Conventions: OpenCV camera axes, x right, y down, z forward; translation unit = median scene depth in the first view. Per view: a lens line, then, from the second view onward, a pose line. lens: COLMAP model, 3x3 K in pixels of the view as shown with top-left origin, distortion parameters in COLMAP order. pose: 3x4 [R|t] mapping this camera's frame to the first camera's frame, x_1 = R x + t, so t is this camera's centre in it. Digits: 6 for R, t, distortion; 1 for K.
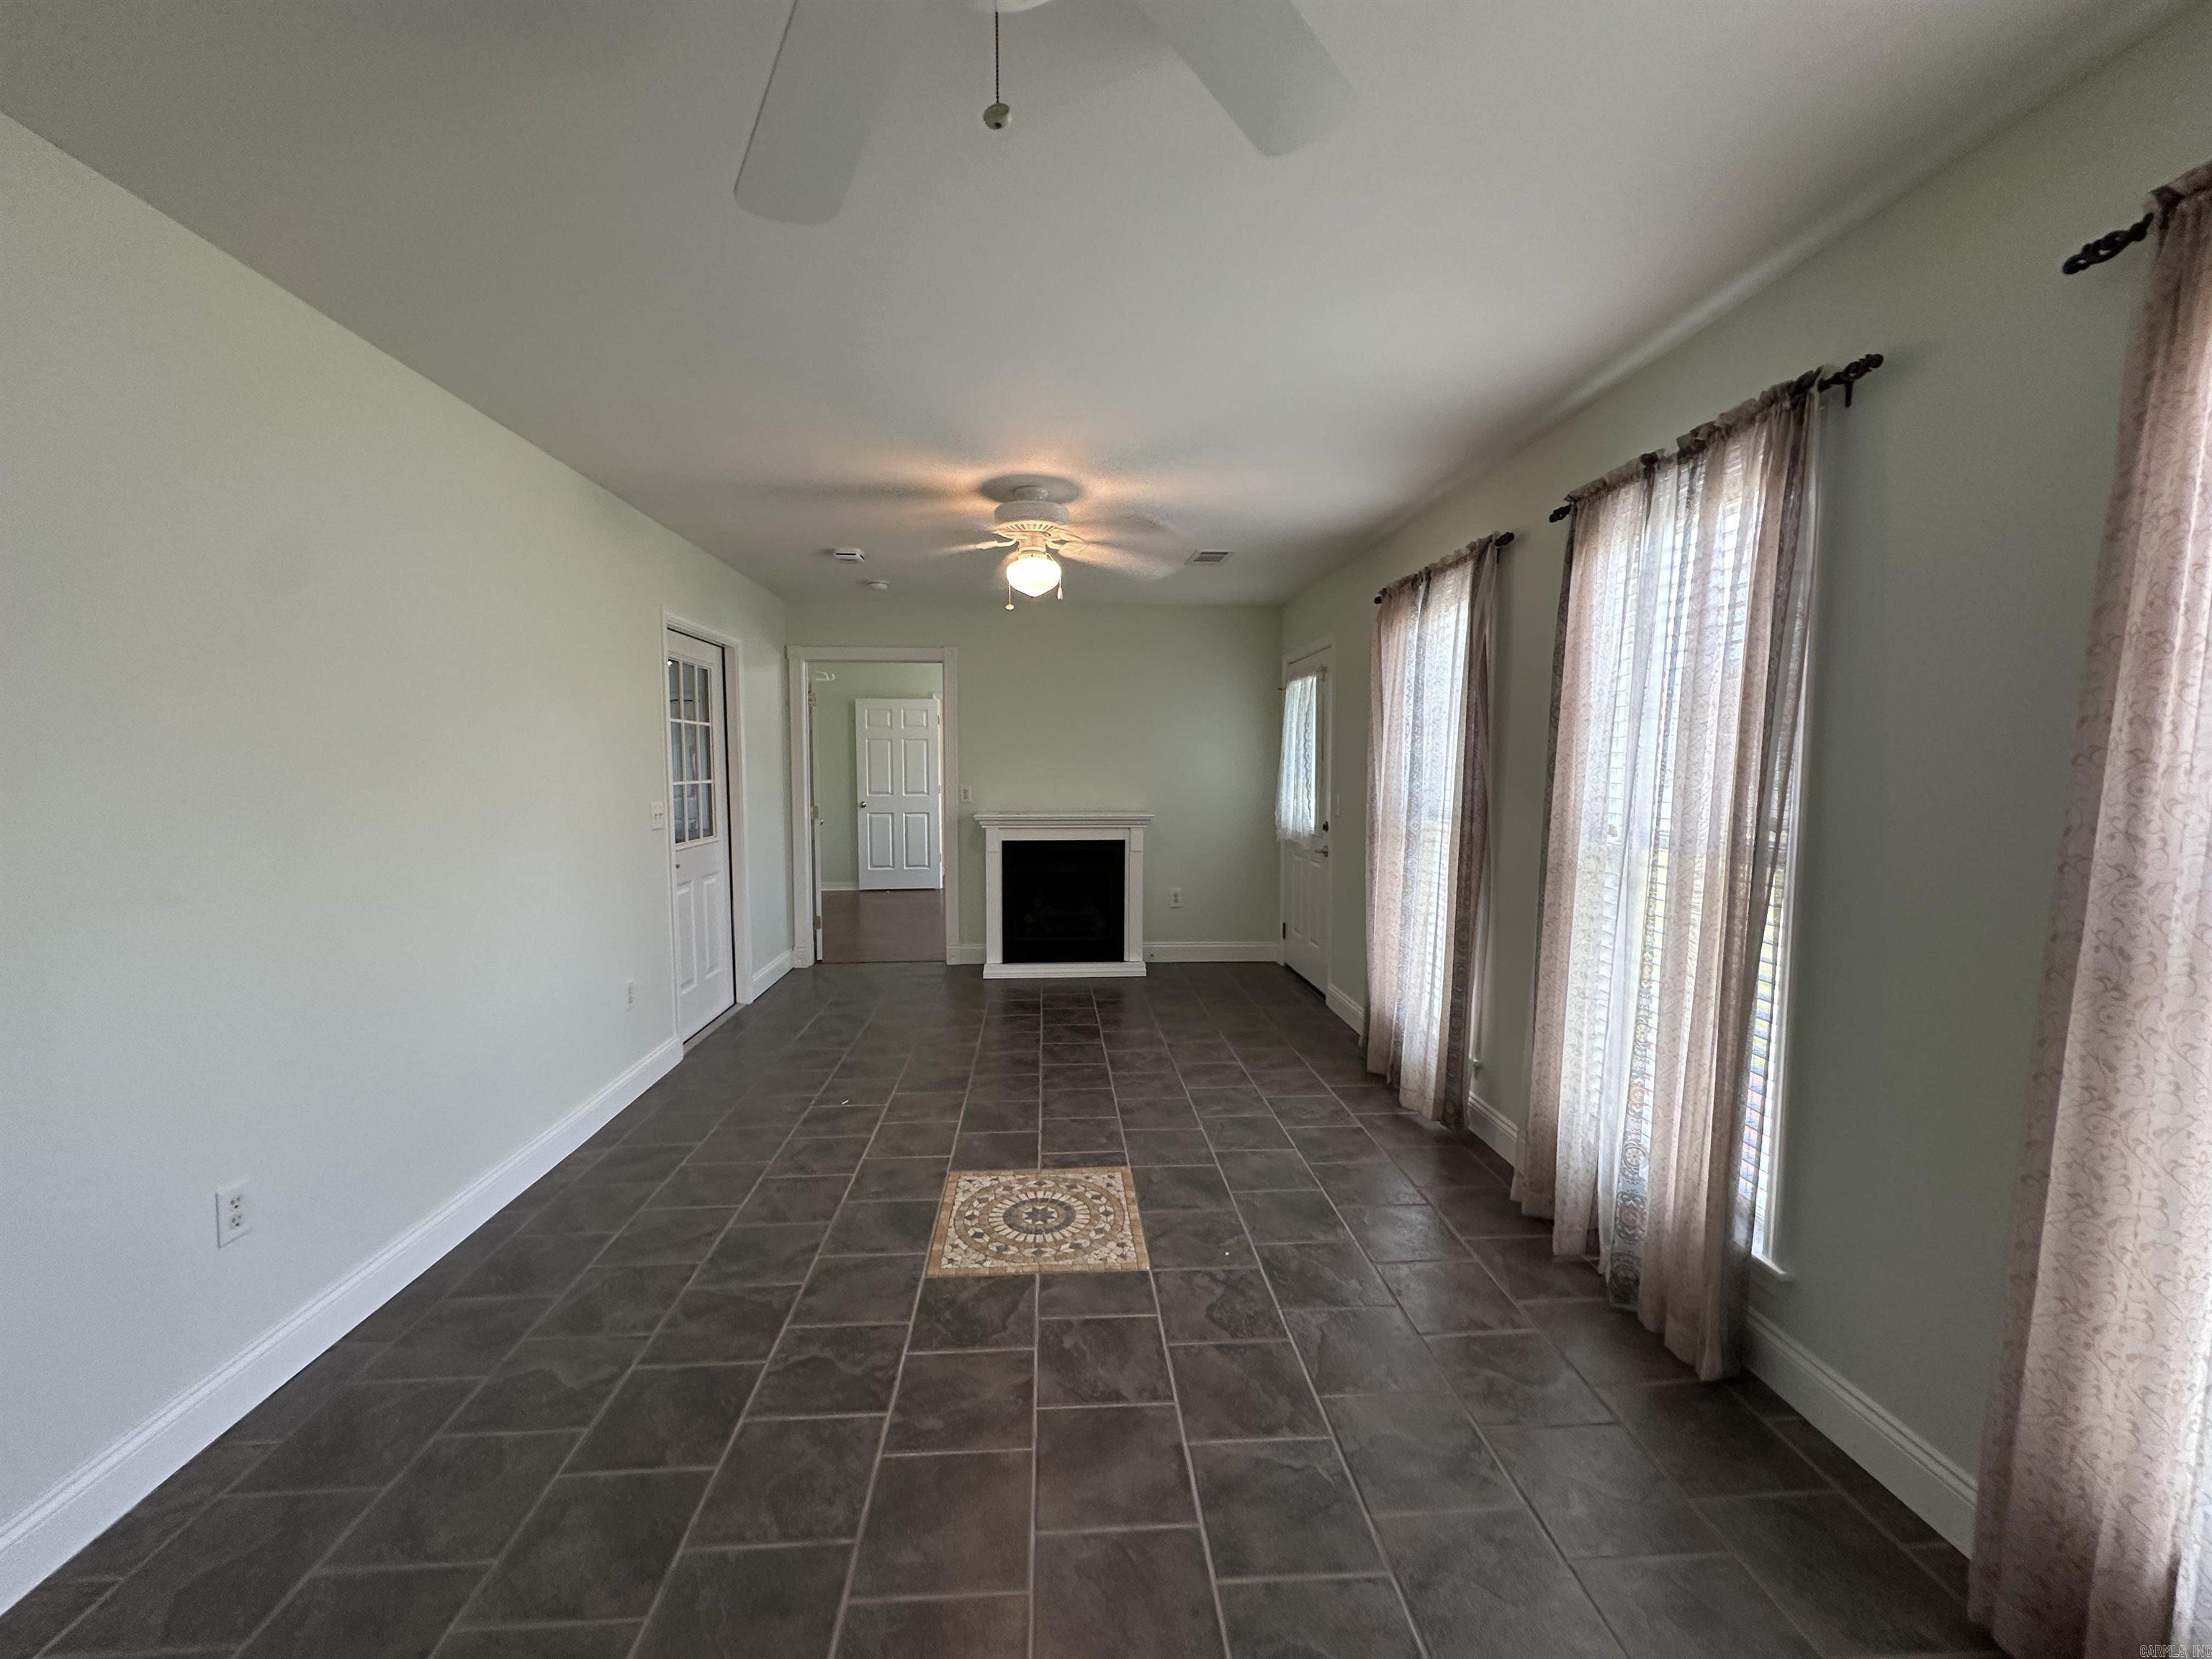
lens RADIAL K [[885.3, 0, 1106.0], [0, 885.3, 829.5], [0, 0, 1]] dist [-0.001039, 0.000175]
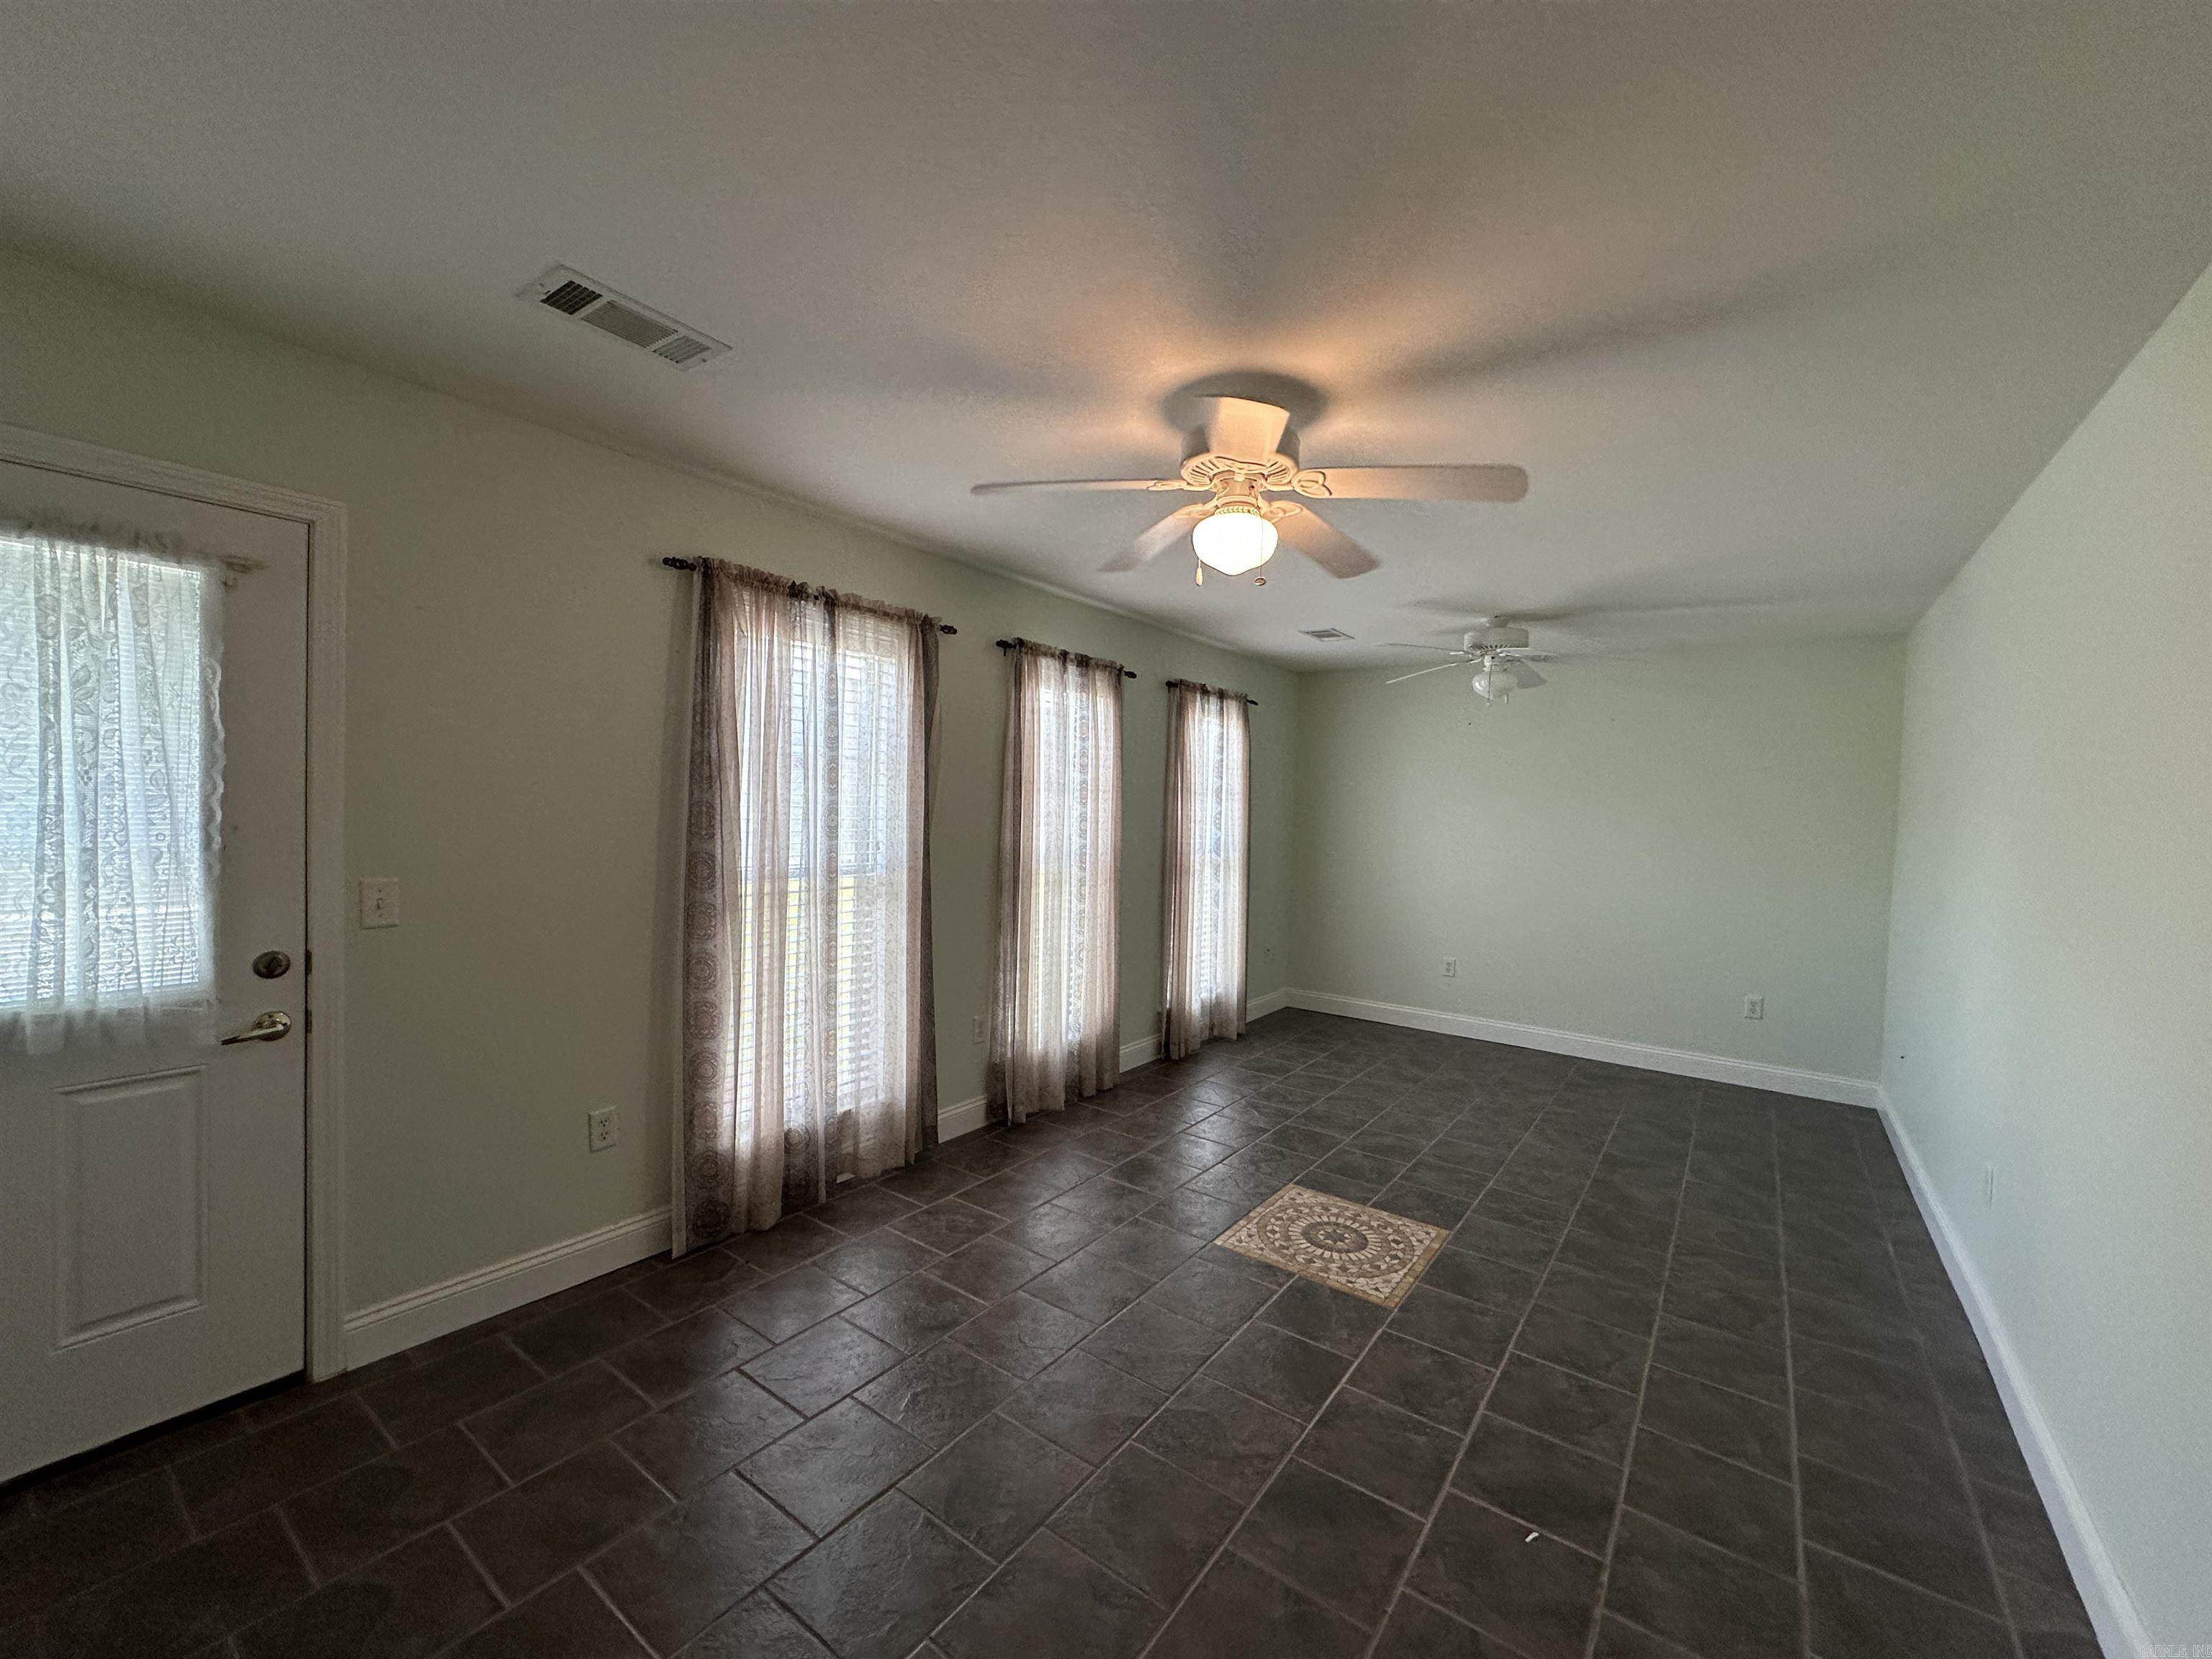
lens RADIAL K [[885.3, 0, 1106.0], [0, 885.3, 829.5], [0, 0, 1]] dist [-0.001039, 0.000175]
pose [[-0.765122, -0.045072, 0.642306, -0.577560], [0.014395, 0.996100, 0.087046, -0.187409], [-0.643724, 0.075847, -0.761489, 2.101551]]
